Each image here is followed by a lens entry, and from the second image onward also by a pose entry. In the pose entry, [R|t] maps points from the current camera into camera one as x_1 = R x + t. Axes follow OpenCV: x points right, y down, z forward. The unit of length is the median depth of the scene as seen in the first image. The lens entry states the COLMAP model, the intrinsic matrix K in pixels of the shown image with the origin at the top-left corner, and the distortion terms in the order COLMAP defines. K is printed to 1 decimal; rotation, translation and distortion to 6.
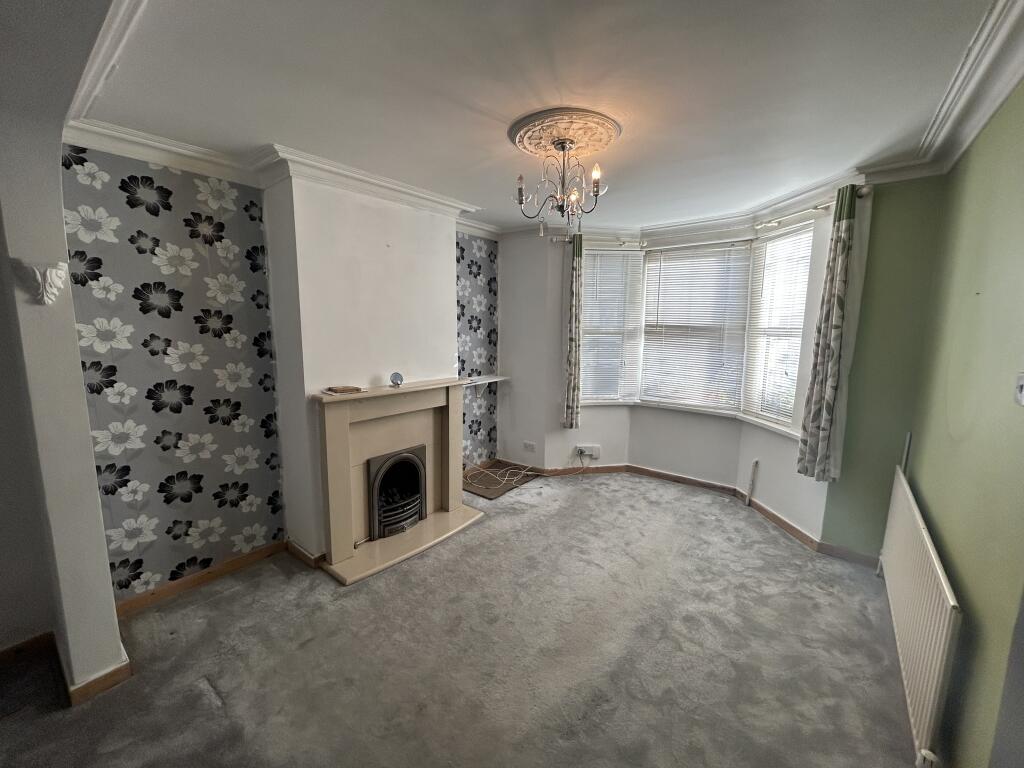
lens RADIAL K [[417.1, 0, 509.2], [0, 417.1, 383.8], [0, 0, 1]] dist [-0.008441, 0.000458]
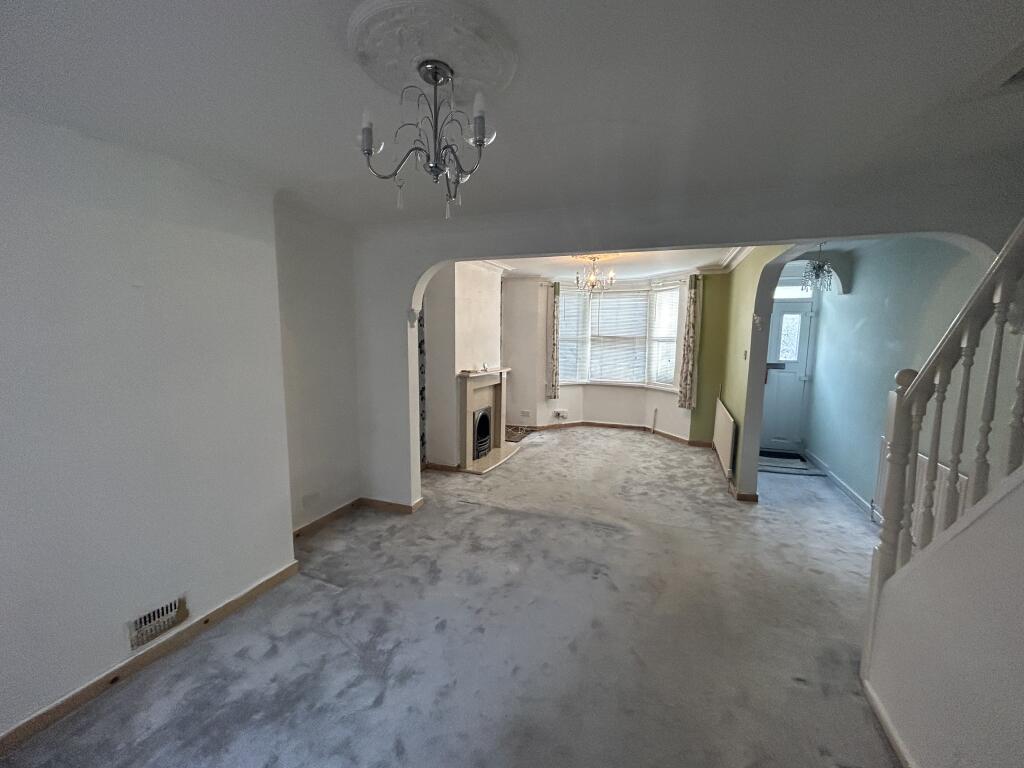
lens RADIAL K [[417.1, 0, 513.2], [0, 417.1, 383.5], [0, 0, 1]] dist [-0.008441, 0.000458]
pose [[0.954829, -0.033188, 0.295296, -0.607832], [0.039539, 0.999097, -0.015563, 0.082163], [-0.294513, 0.026536, 0.955279, -0.644950]]
